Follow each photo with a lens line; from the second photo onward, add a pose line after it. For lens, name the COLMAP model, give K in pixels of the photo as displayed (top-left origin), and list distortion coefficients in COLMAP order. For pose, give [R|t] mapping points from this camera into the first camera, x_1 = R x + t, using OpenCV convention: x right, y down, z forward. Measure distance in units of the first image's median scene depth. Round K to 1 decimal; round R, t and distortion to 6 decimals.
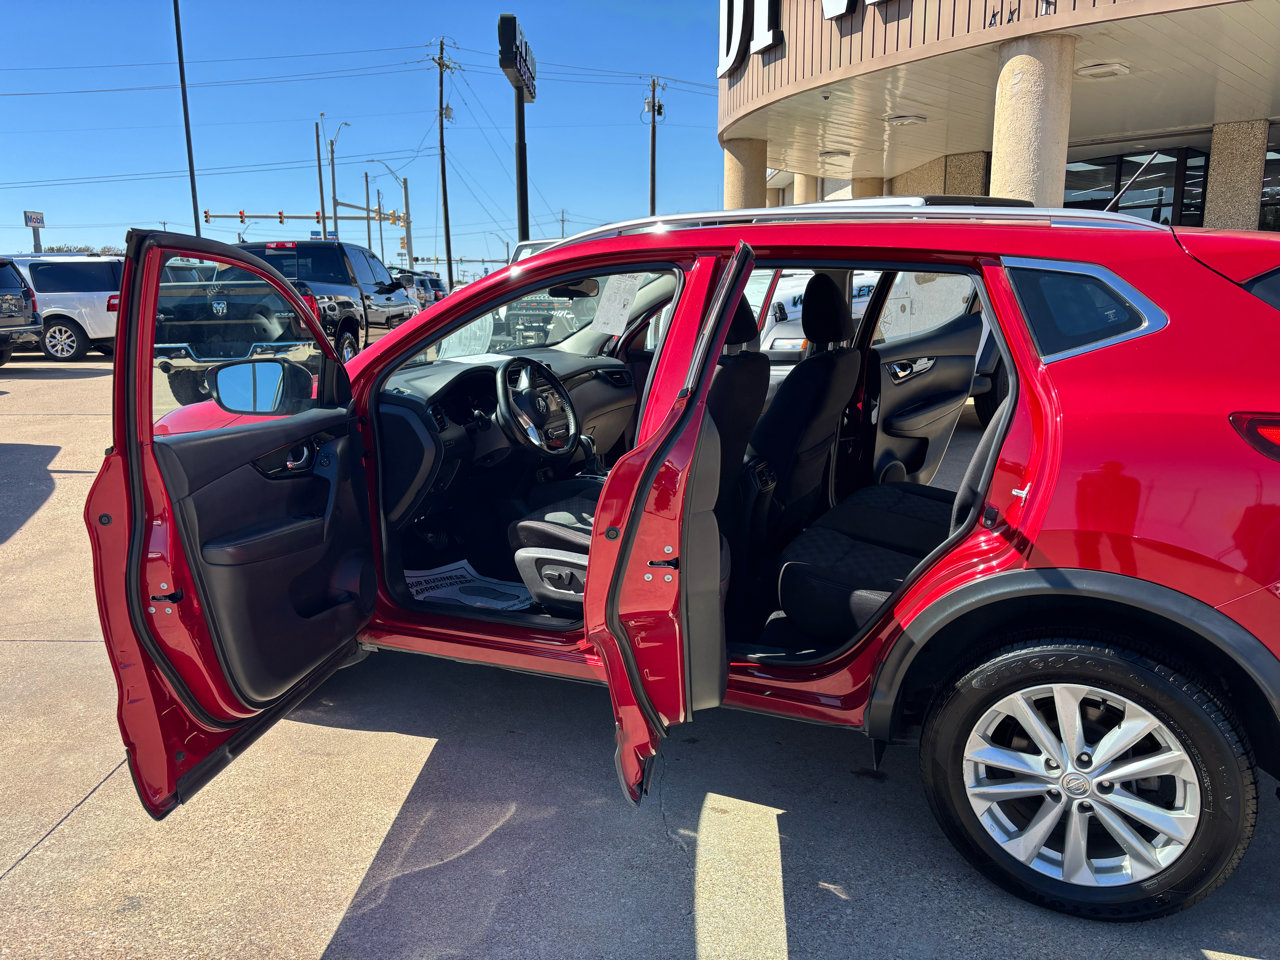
lens RADIAL K [[993.9, 0, 642.8], [0, 993.9, 478.8], [0, 0, 1]] dist [0.040491, -0.037803]
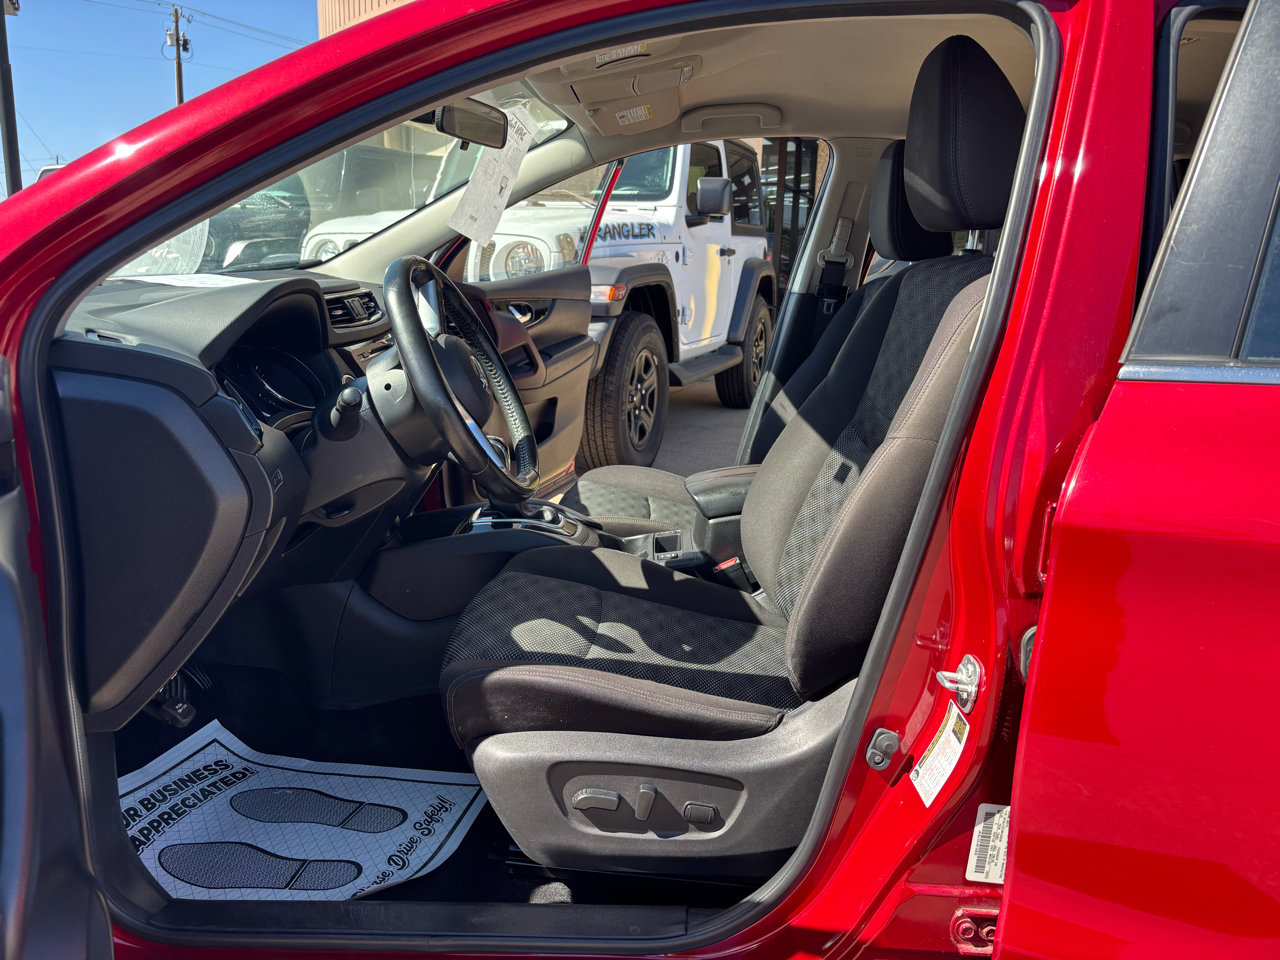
lens RADIAL K [[993.9, 0, 642.8], [0, 993.9, 478.8], [0, 0, 1]] dist [0.040491, -0.037803]
pose [[0.905440, -0.054852, 0.420914, -0.212899], [0.044902, 0.998429, 0.033523, -0.039756], [-0.422092, -0.011453, 0.906481, 0.574392]]
